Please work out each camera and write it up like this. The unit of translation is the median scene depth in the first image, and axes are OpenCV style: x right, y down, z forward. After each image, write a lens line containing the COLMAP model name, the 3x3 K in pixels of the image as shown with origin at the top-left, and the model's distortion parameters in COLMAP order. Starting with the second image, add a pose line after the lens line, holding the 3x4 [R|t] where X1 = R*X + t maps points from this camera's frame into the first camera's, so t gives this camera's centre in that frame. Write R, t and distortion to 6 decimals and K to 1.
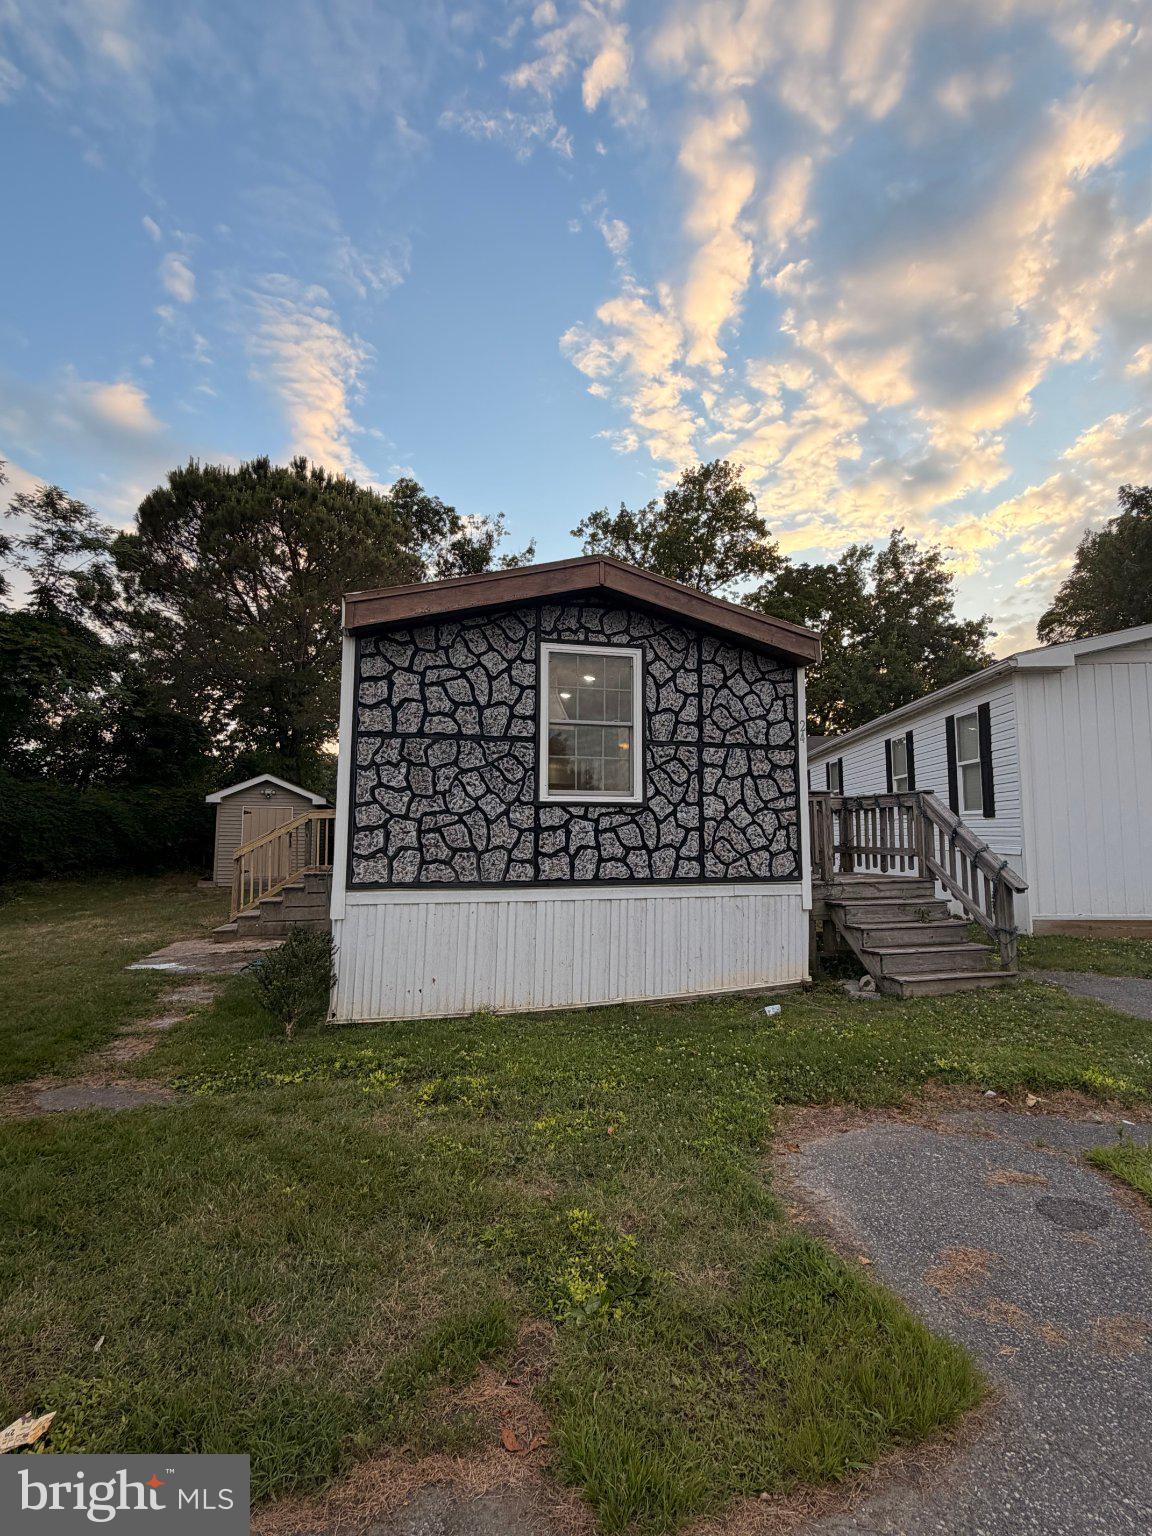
lens RADIAL K [[757.4, 0, 602.4], [0, 757.4, 758.5], [0, 0, 1]] dist [0.004839, -0.000372]
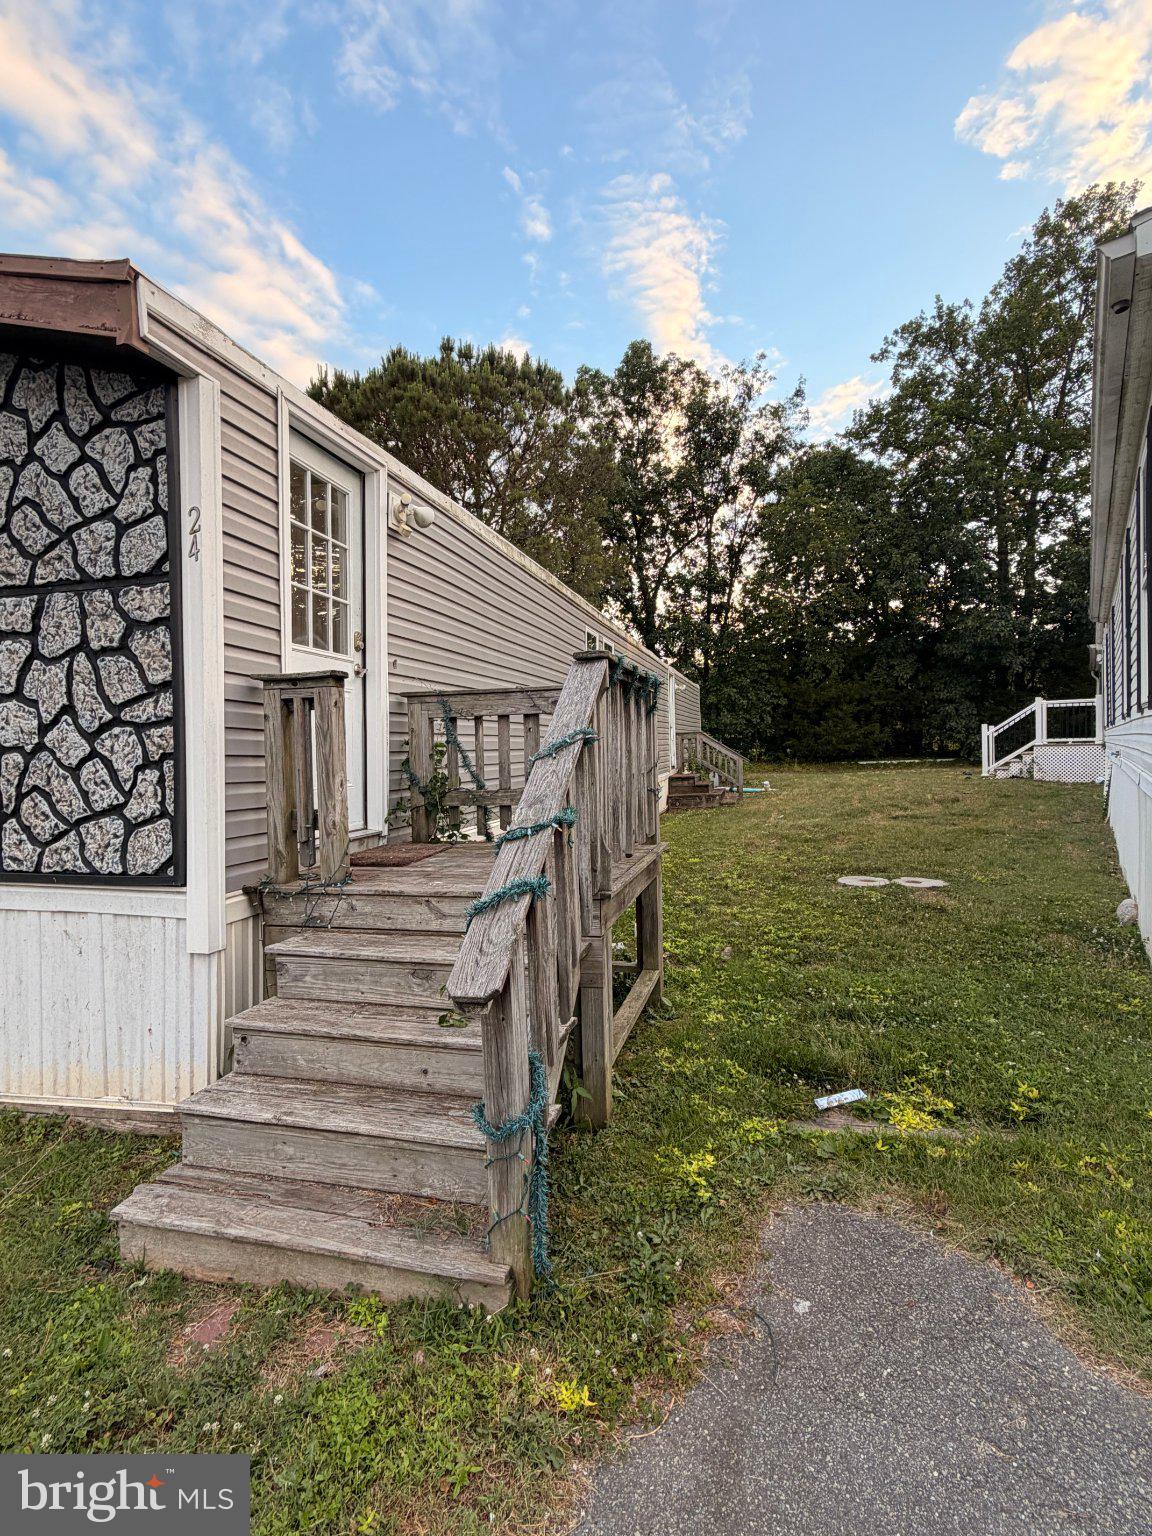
lens RADIAL K [[757.4, 0, 572.3], [0, 757.4, 760.4], [0, 0, 1]] dist [0.004839, -0.000372]
pose [[0.851729, -0.005733, -0.523952, 0.671598], [0.072639, 0.991577, 0.107231, 0.059275], [0.518924, -0.129391, 0.844971, 0.754467]]
